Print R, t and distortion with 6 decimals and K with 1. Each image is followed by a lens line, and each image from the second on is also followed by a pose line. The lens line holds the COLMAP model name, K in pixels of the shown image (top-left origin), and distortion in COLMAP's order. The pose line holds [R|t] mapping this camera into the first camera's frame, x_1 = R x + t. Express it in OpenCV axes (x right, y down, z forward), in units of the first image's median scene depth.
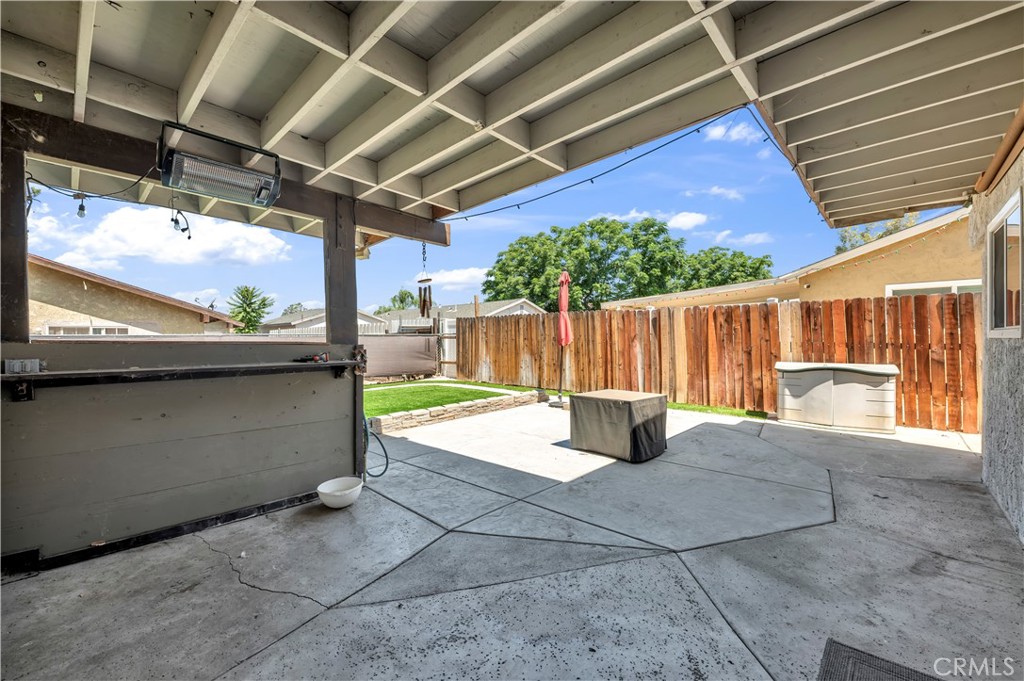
lens RADIAL K [[416.4, 0, 512.0], [0, 416.4, 340.5], [0, 0, 1]] dist [0.000200, -0.000012]
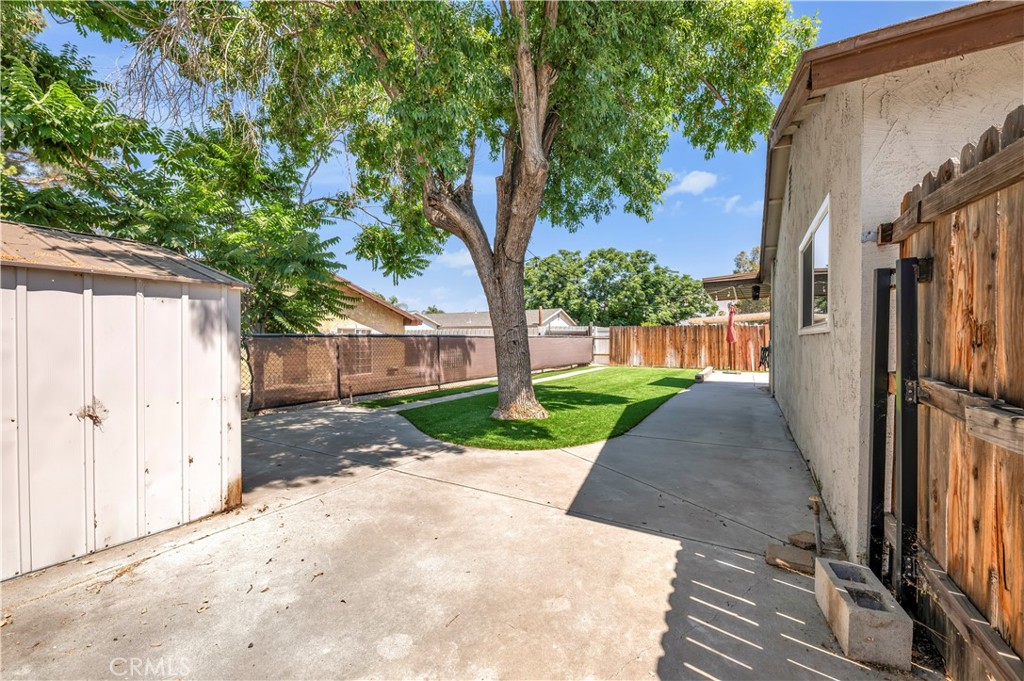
lens RADIAL K [[416.4, 0, 512.0], [0, 416.4, 340.5], [0, 0, 1]] dist [0.000200, -0.000012]
pose [[0.973501, 0.007268, 0.228567, -0.934523], [-0.006213, 0.999966, -0.005335, 0.011360], [-0.228598, 0.003774, 0.973514, -0.486305]]
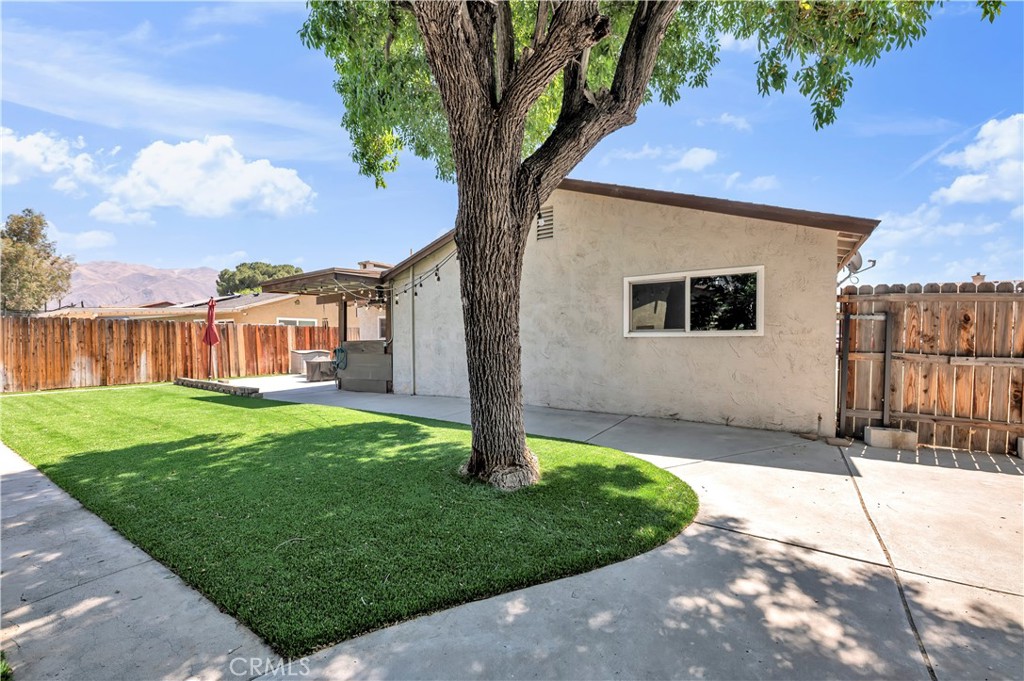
lens RADIAL K [[406.9, 0, 523.9], [0, 406.9, 341.7], [0, 0, 1]] dist [0.017434, -0.012410]
pose [[-0.189611, 0.000233, 0.981859, -1.114186], [0.011655, 0.999930, 0.002013, 0.006430], [-0.981790, 0.011825, -0.189601, 0.095520]]
